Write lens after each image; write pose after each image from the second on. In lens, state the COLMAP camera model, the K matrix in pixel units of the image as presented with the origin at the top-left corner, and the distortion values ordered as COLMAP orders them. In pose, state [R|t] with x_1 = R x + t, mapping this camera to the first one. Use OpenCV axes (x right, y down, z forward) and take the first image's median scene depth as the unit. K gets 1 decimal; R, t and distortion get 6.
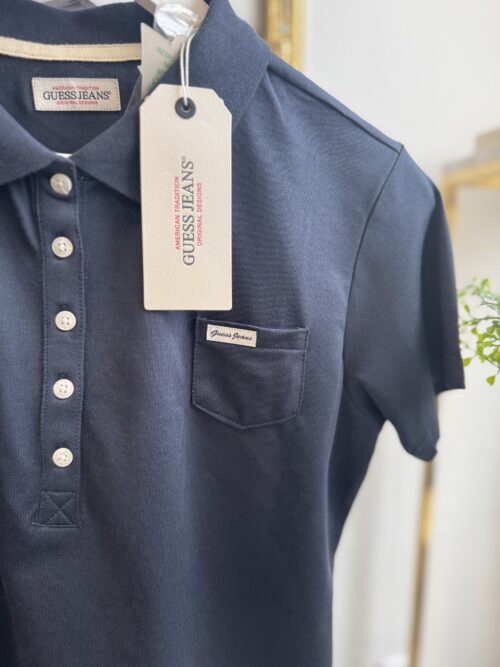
lens RADIAL K [[468.7, 0, 264.5], [0, 468.7, 334.2], [0, 0, 1]] dist [0.023484, -0.042044]
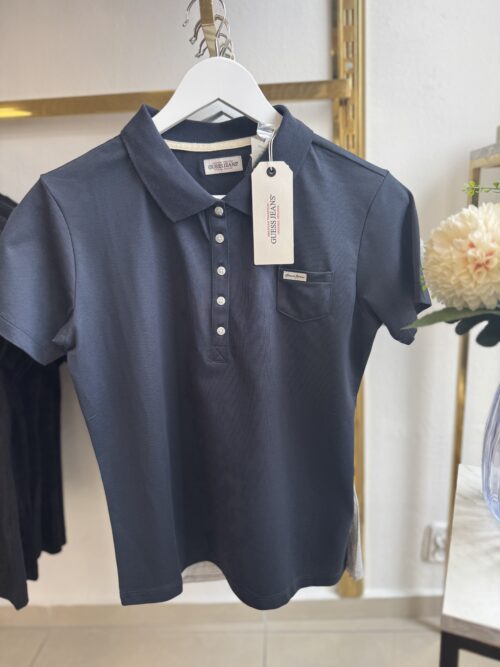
lens RADIAL K [[468.7, 0, 250.5], [0, 468.7, 333.9], [0, 0, 1]] dist [0.023484, -0.042044]
pose [[0.965053, 0.004178, -0.262023, 0.295294], [0.014737, 0.997425, 0.070181, 0.112712], [0.261642, -0.071590, 0.962506, -1.114049]]
